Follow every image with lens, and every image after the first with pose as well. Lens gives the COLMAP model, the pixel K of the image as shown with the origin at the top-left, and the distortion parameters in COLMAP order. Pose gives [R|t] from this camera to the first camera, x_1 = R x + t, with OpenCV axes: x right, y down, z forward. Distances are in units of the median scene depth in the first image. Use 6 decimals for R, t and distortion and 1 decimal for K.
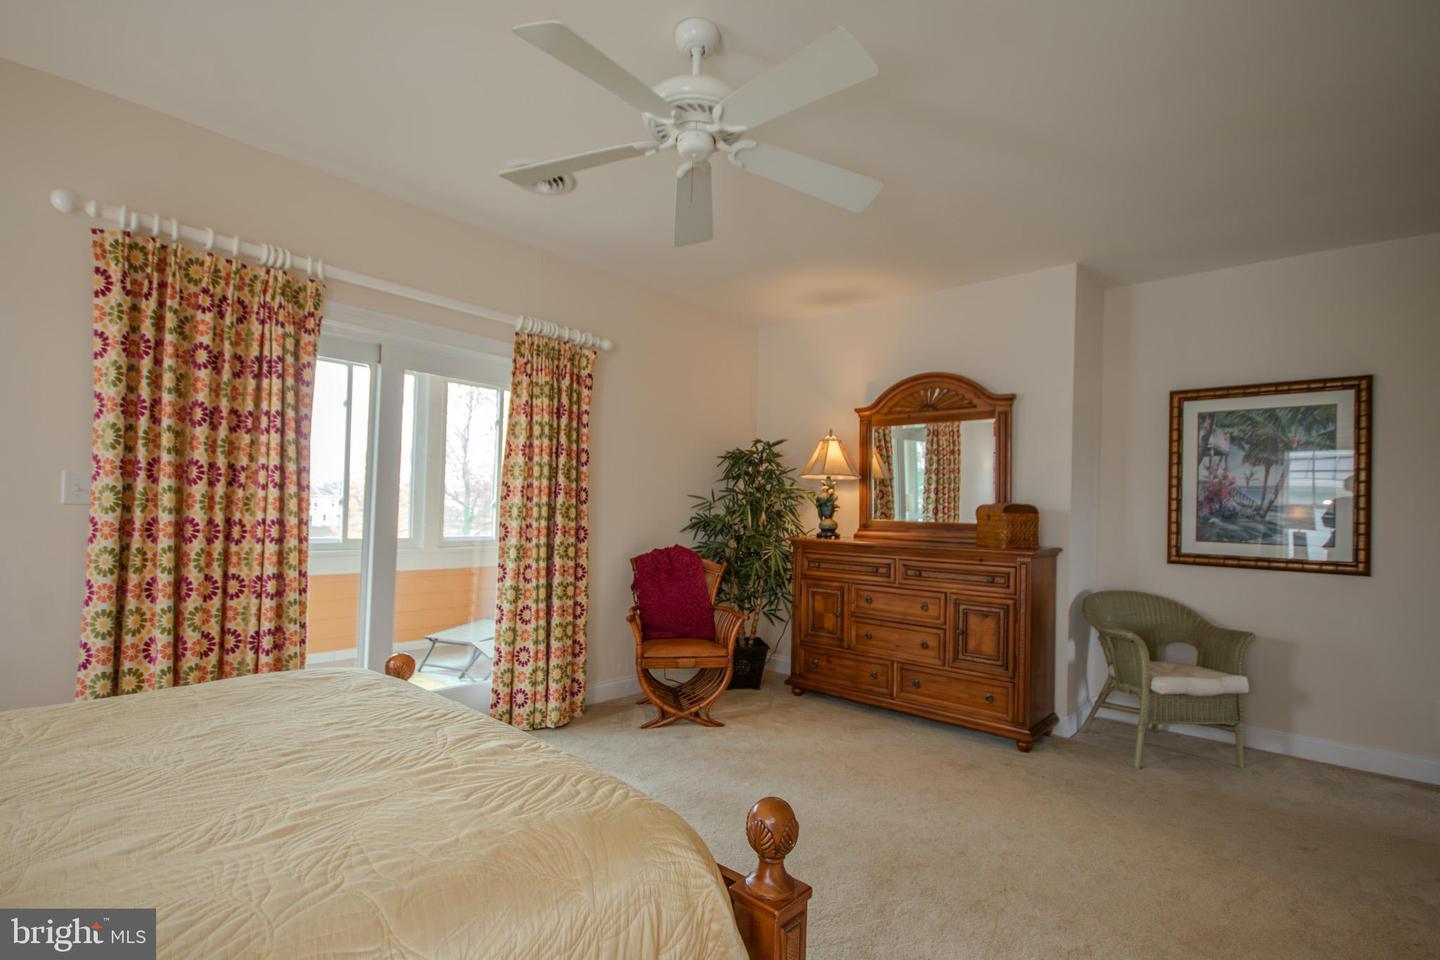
lens RADIAL K [[666.9, 0, 727.0], [0, 666.9, 497.7], [0, 0, 1]] dist [-0.000578, 0.000102]
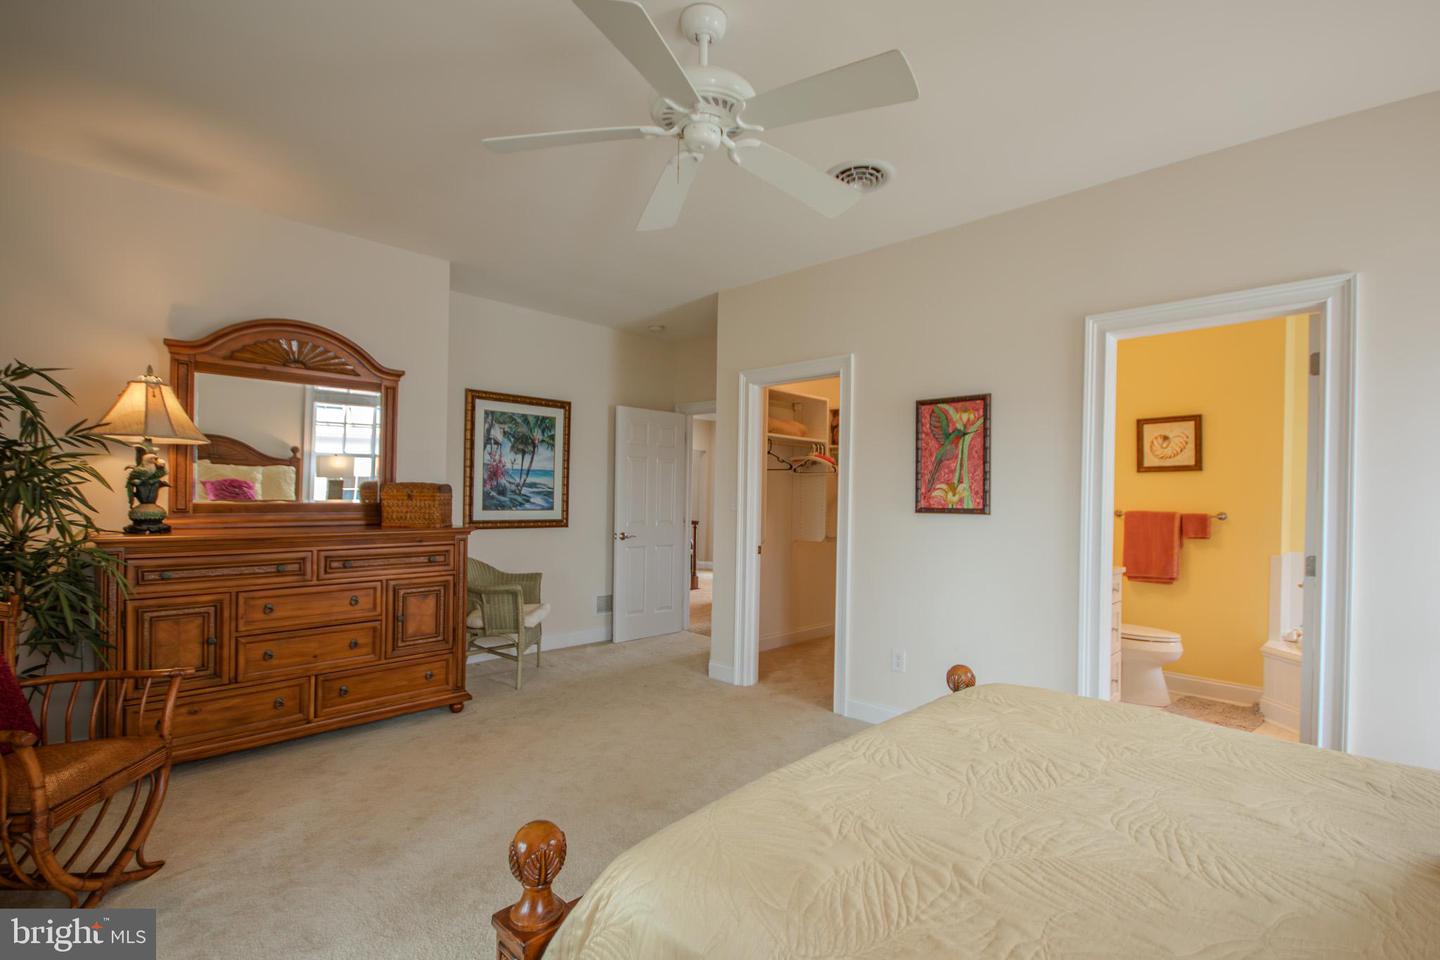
lens RADIAL K [[666.9, 0, 727.0], [0, 666.9, 497.7], [0, 0, 1]] dist [-0.000578, 0.000102]
pose [[0.044832, -0.031856, 0.998486, -0.564691], [-0.034933, 0.998830, 0.033435, -0.018655], [-0.998384, -0.036379, 0.043667, 0.490098]]
